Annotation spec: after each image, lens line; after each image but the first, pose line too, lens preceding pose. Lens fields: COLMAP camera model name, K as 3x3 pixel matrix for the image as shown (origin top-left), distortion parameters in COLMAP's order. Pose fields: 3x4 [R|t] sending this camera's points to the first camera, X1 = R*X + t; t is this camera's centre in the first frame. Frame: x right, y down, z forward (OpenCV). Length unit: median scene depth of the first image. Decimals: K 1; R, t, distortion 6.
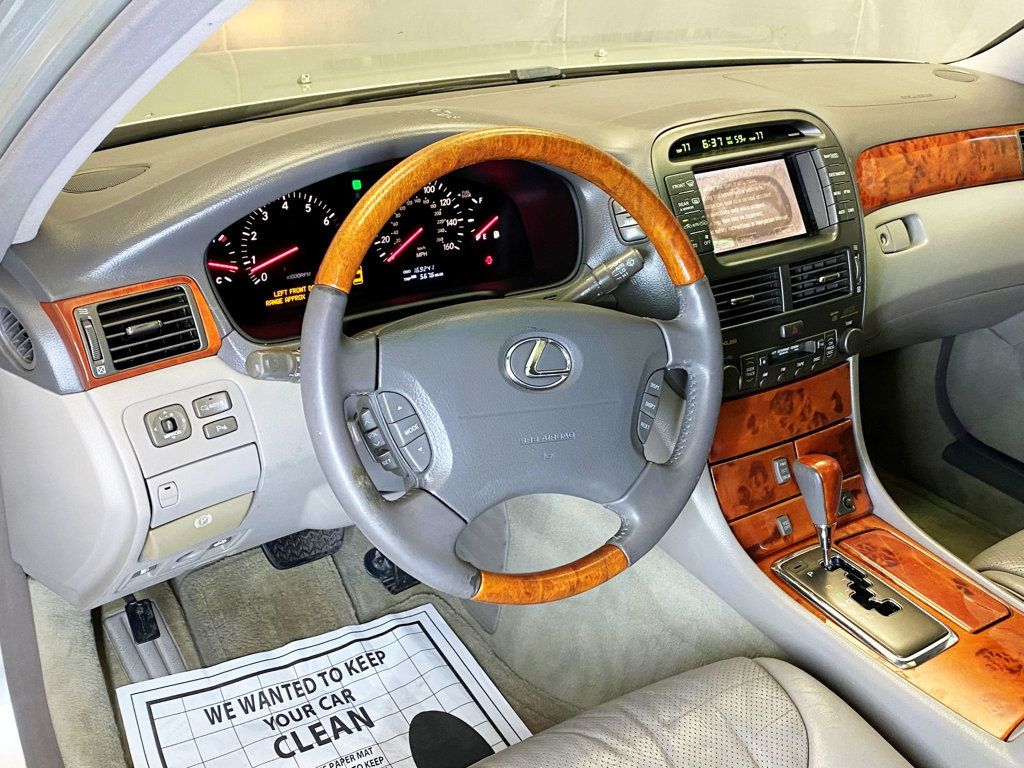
lens RADIAL K [[1102.2, 0, 512.0], [0, 1102.2, 384.0], [0, 0, 1]] dist [0.110559, -0.016840]
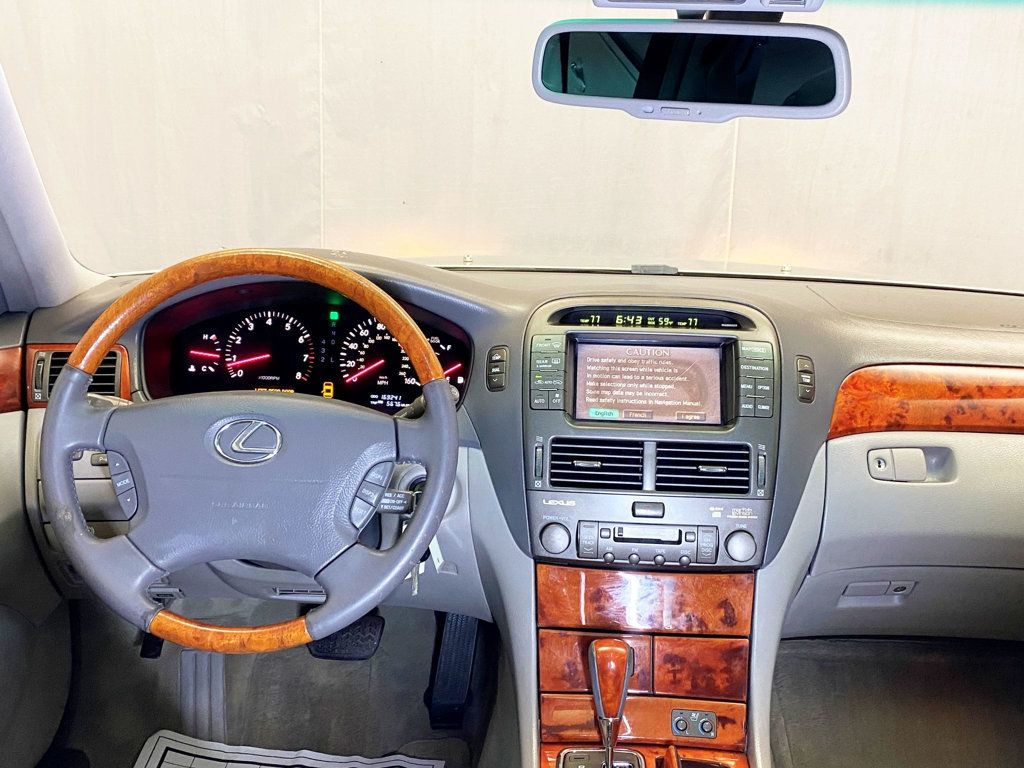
lens RADIAL K [[1102.2, 0, 512.0], [0, 1102.2, 384.0], [0, 0, 1]] dist [0.110559, -0.016840]
pose [[0.806703, 0.135569, -0.575198, 0.691674], [-0.259121, 0.955919, -0.138111, 0.009127], [0.531119, 0.260461, 0.806271, 0.134544]]
